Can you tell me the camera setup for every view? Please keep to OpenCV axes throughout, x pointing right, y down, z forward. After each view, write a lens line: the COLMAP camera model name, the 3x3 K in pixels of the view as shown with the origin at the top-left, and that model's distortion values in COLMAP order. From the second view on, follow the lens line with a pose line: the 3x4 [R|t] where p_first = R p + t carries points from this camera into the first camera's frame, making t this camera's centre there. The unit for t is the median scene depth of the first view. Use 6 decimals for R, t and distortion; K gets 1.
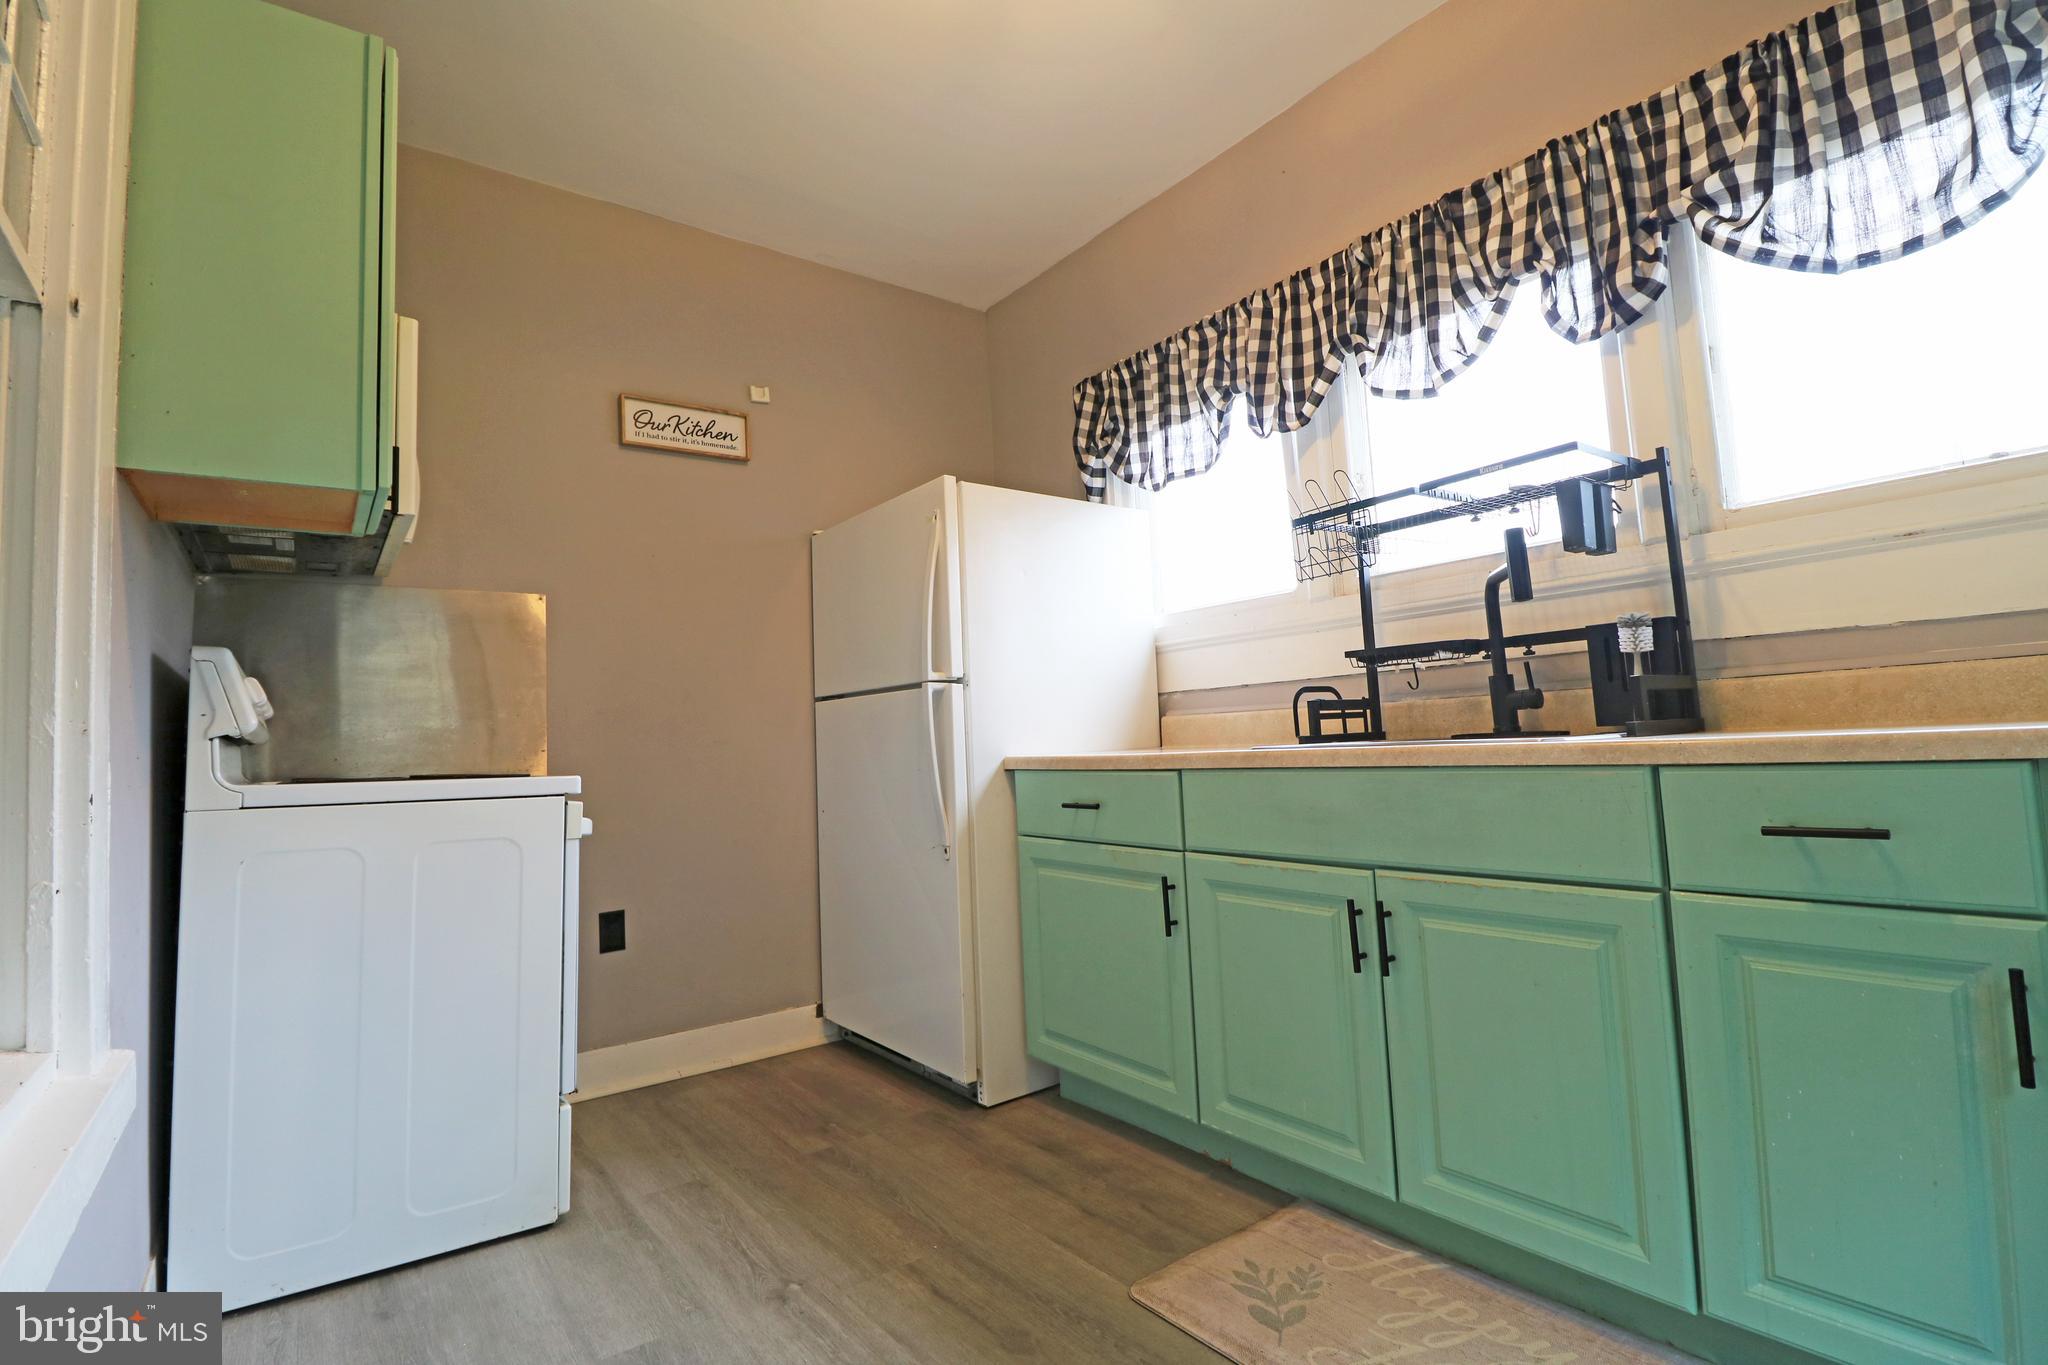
lens RADIAL K [[945.8, 0, 1027.8], [0, 945.8, 683.0], [0, 0, 1]] dist [-0.004165, -0.000784]
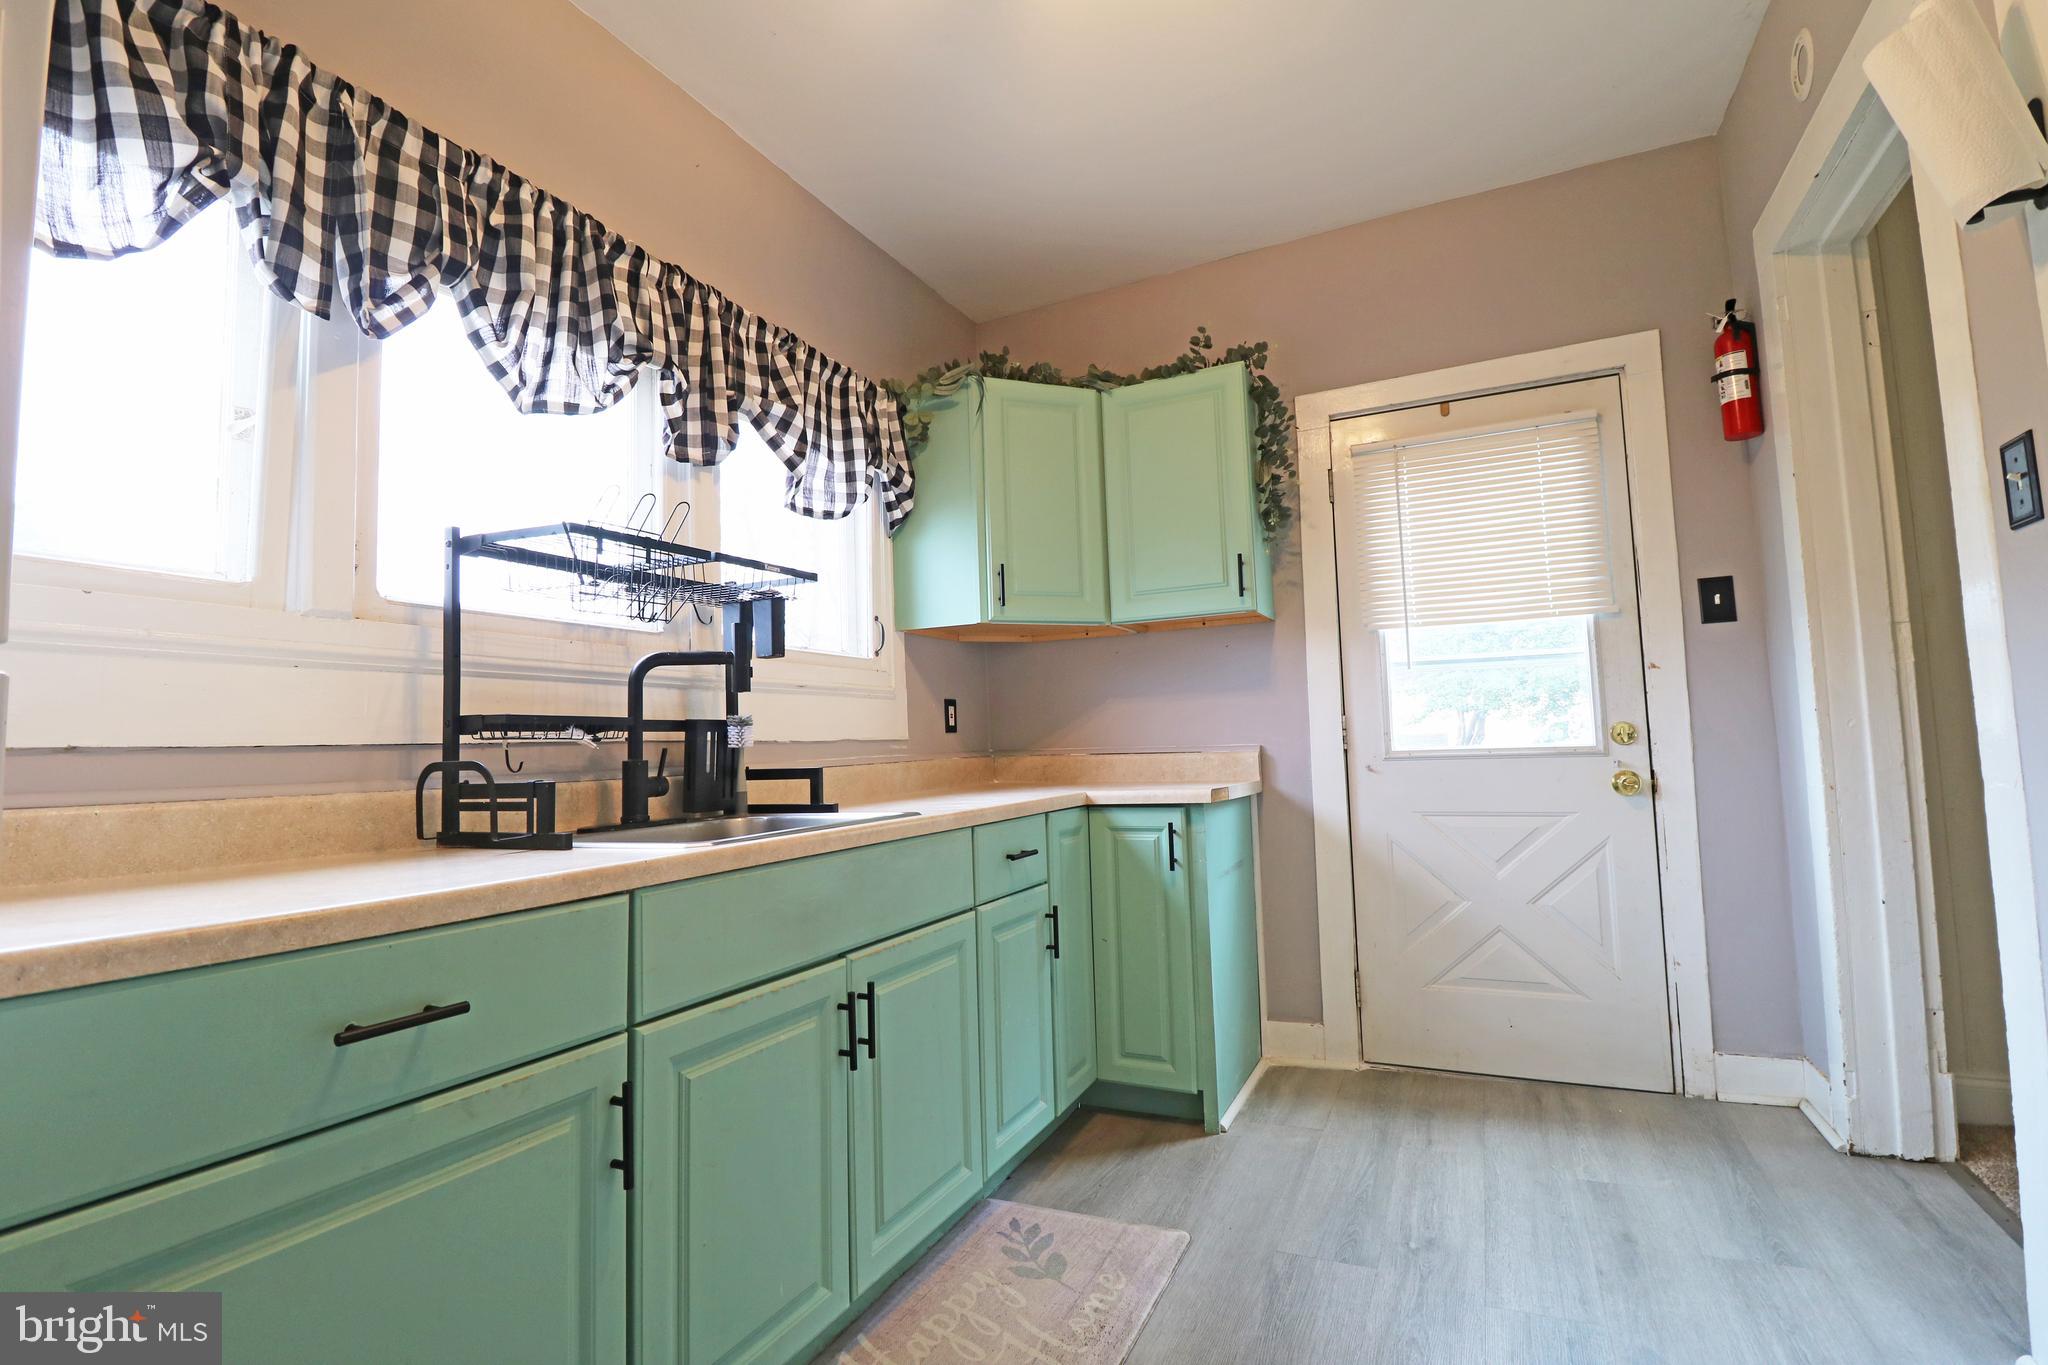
lens RADIAL K [[945.8, 0, 1031.7], [0, 945.8, 668.6], [0, 0, 1]] dist [-0.004165, -0.000784]
pose [[-0.453399, 0.133763, 0.881213, -0.512231], [0.000652, 0.988724, -0.149748, 0.043120], [-0.891307, -0.067321, -0.448374, 1.072101]]
